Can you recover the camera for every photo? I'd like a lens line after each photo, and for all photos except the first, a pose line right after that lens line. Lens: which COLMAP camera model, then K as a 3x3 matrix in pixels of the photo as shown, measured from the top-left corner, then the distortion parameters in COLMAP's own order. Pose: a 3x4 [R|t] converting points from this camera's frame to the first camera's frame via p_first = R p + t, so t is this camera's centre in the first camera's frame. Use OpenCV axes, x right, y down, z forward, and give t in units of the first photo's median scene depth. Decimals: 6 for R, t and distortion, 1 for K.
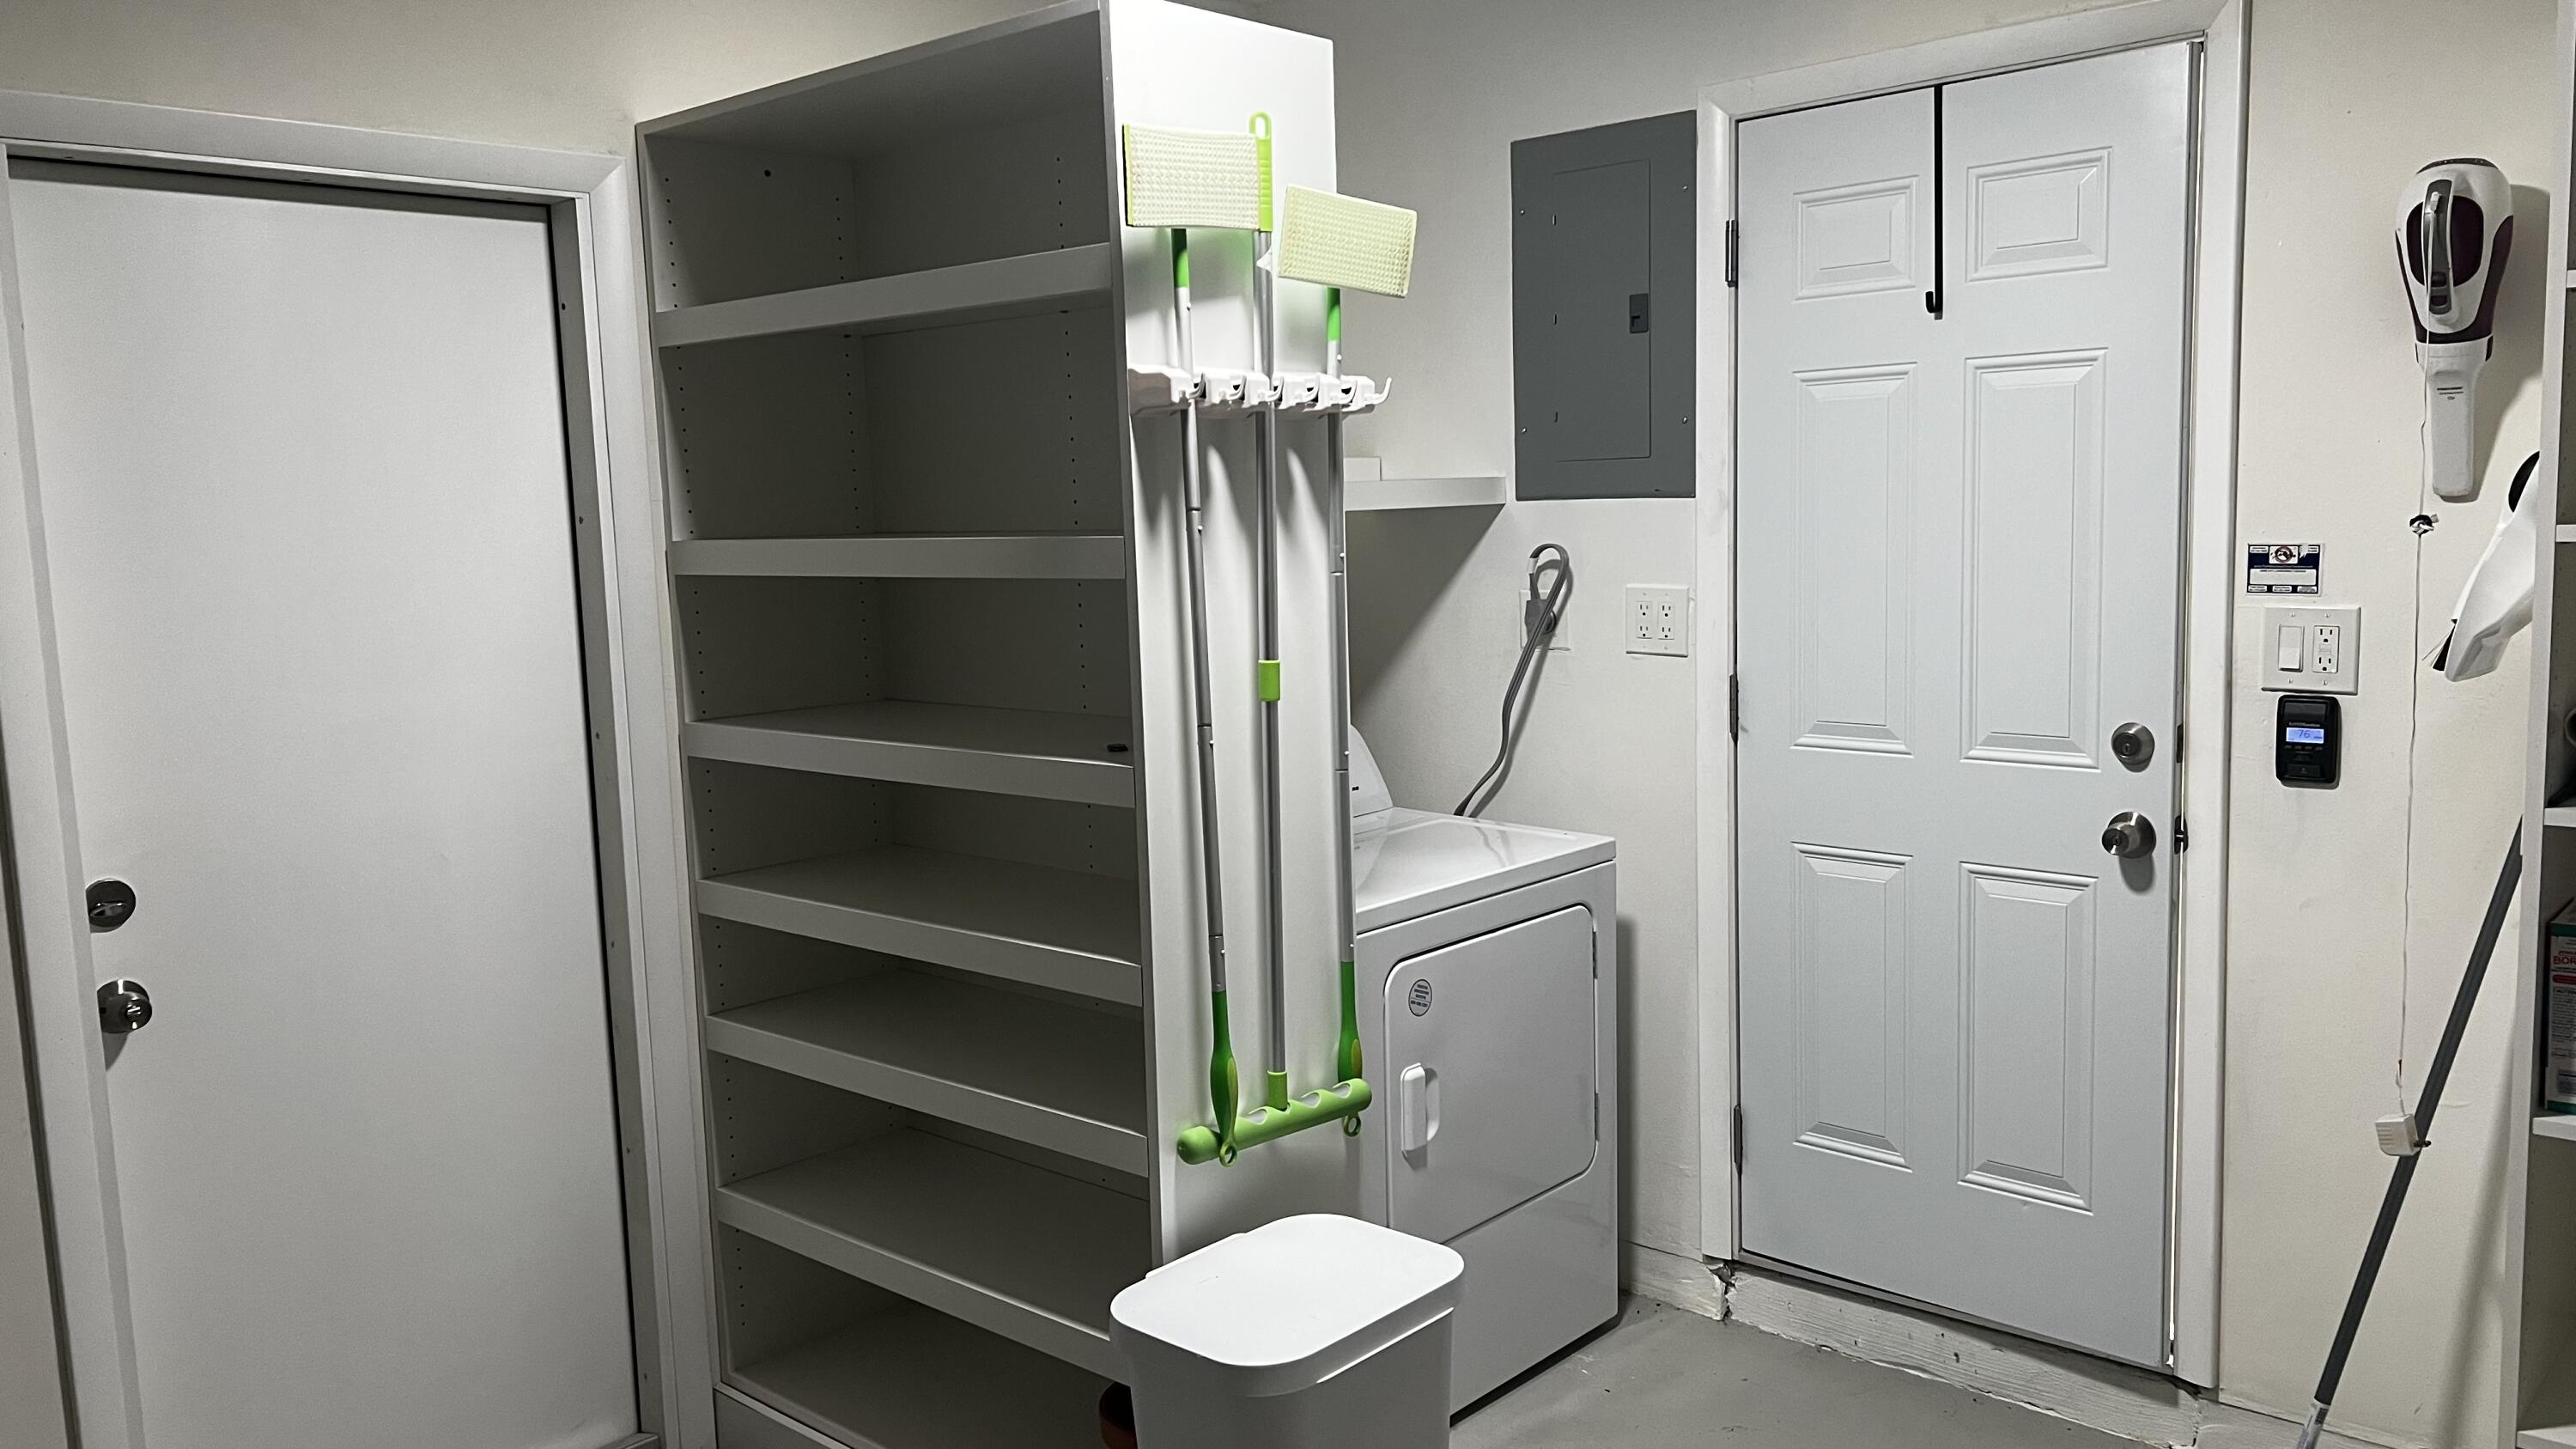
lens RADIAL K [[1951.4, 0, 1302.2], [0, 1951.4, 729.7], [0, 0, 1]] dist [0.135683, -0.330742]
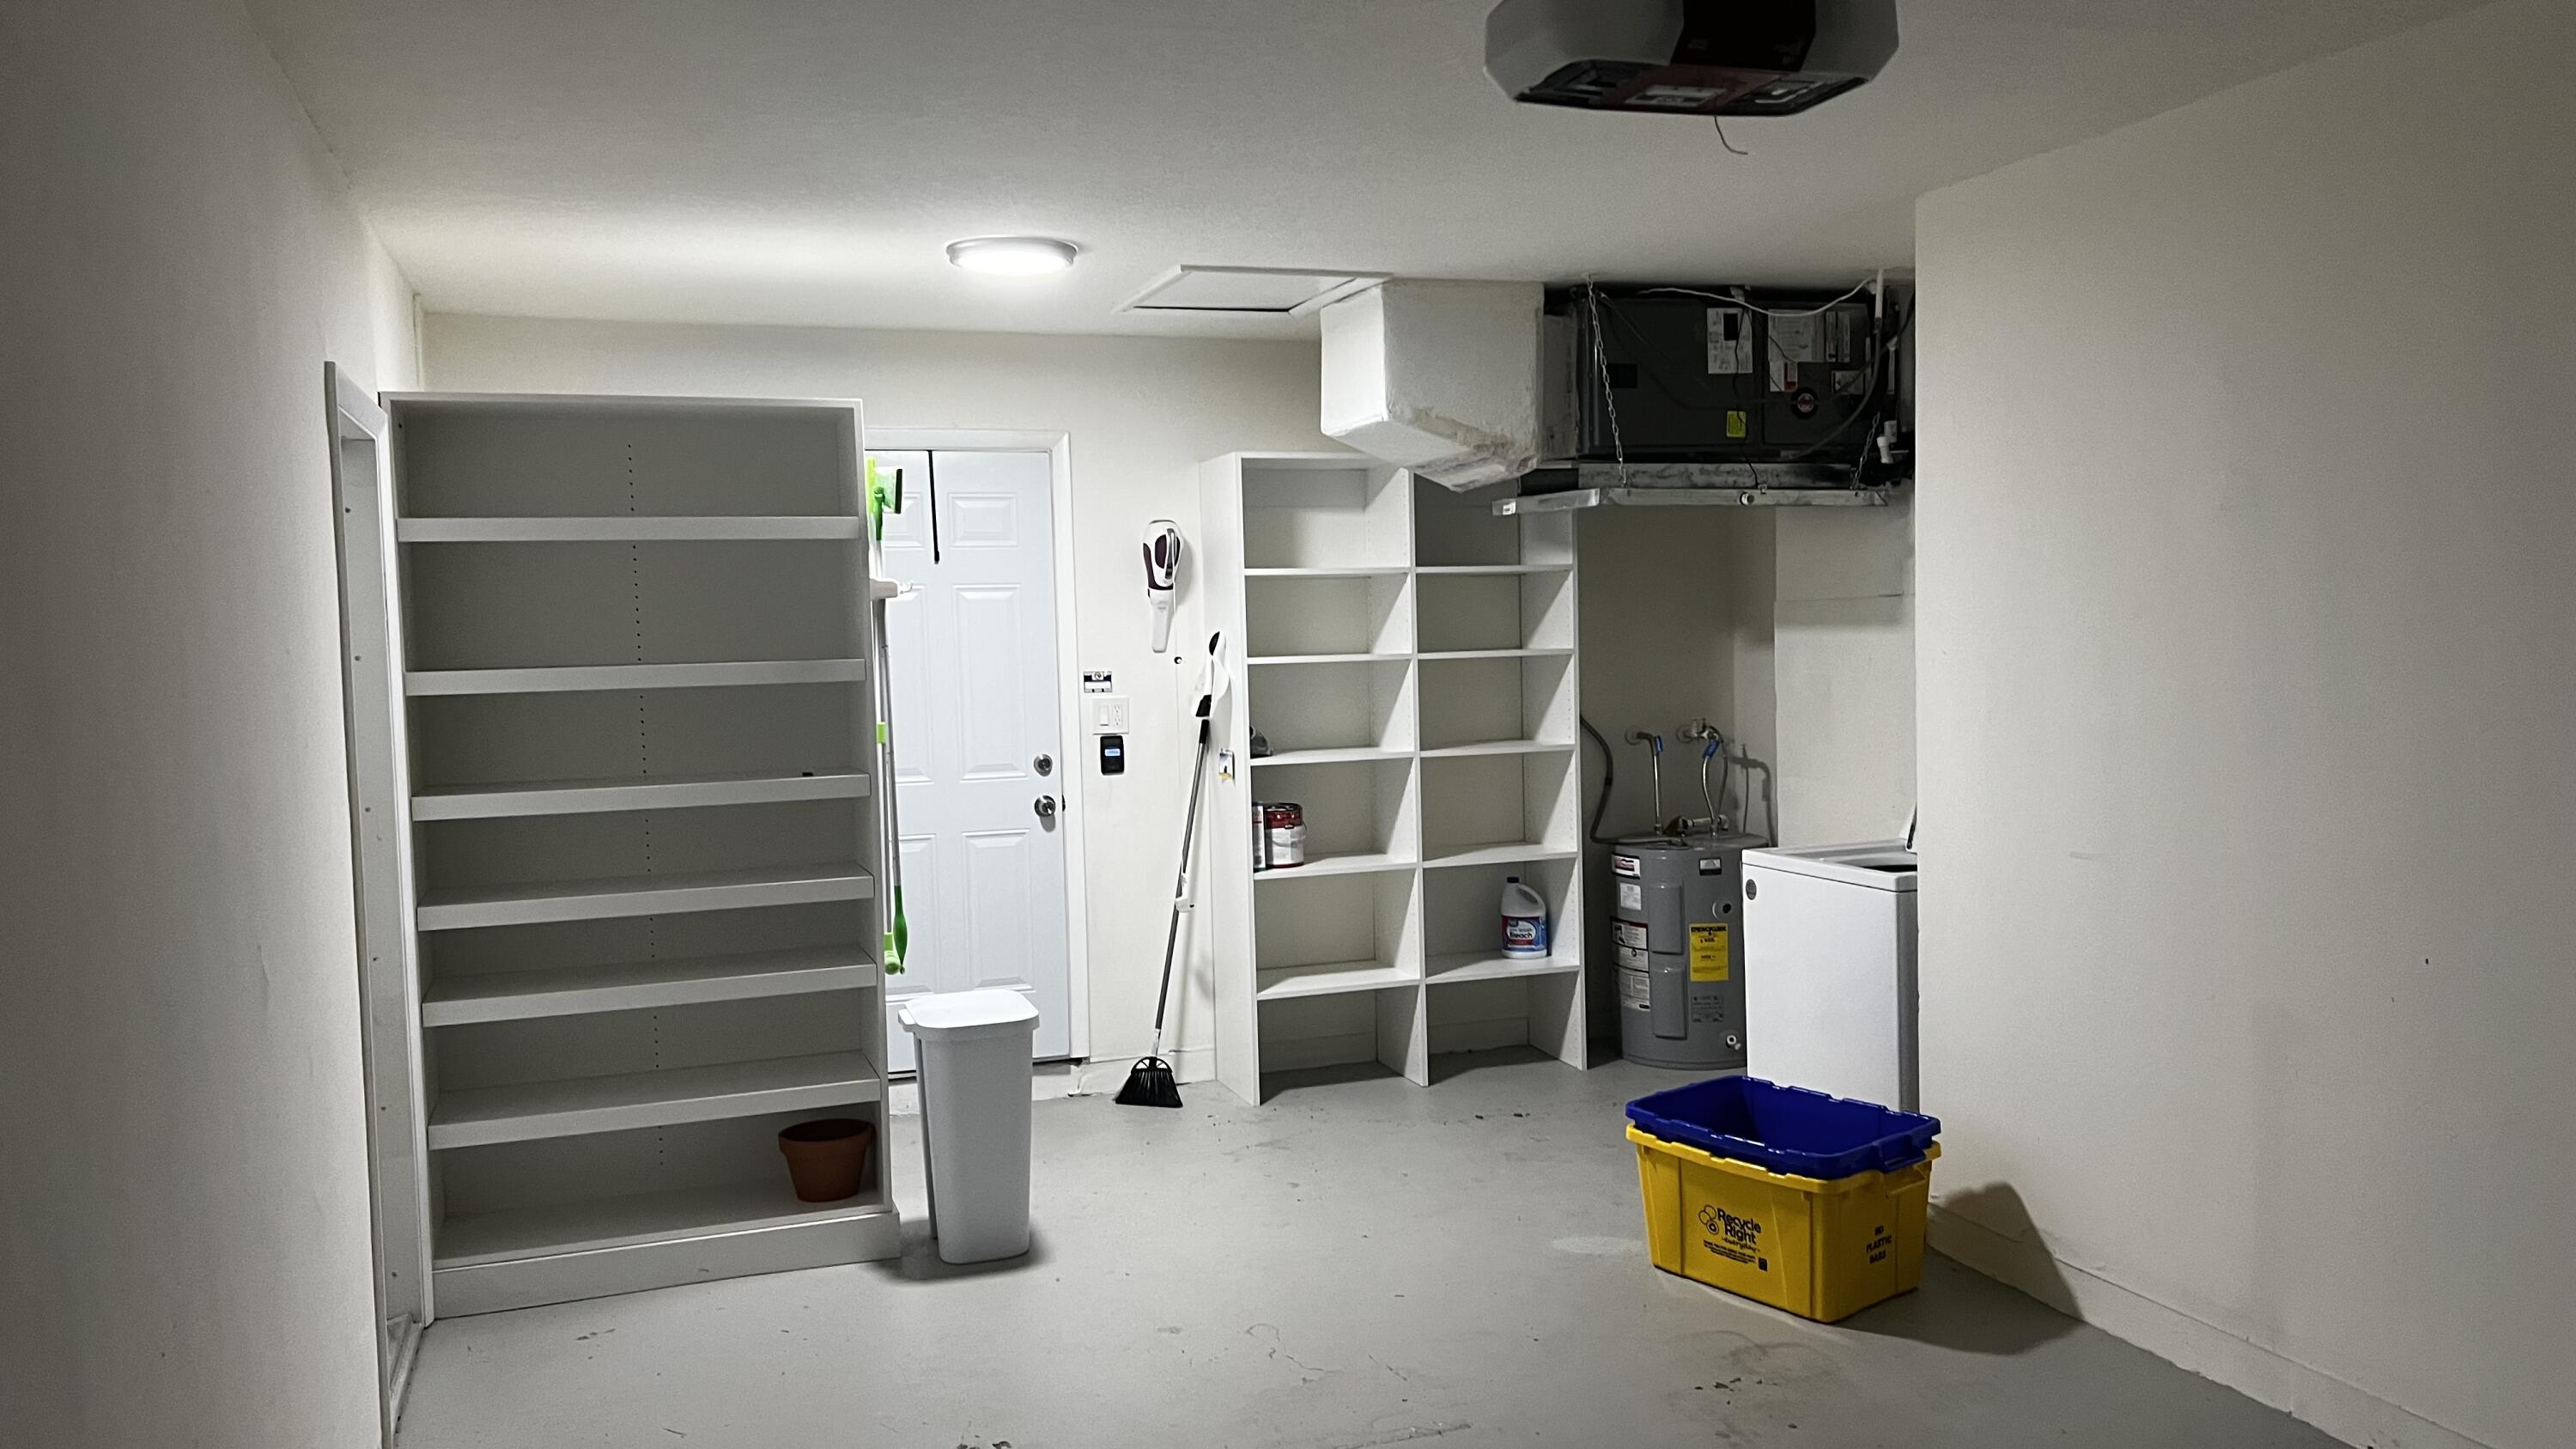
lens RADIAL K [[1951.4, 0, 1302.2], [0, 1951.4, 729.7], [0, 0, 1]] dist [0.135683, -0.330742]
pose [[0.469669, -0.023791, 0.882522, -1.431998], [0.117728, 0.992397, -0.035901, 0.085919], [-0.874958, 0.120759, 0.468898, -0.290650]]
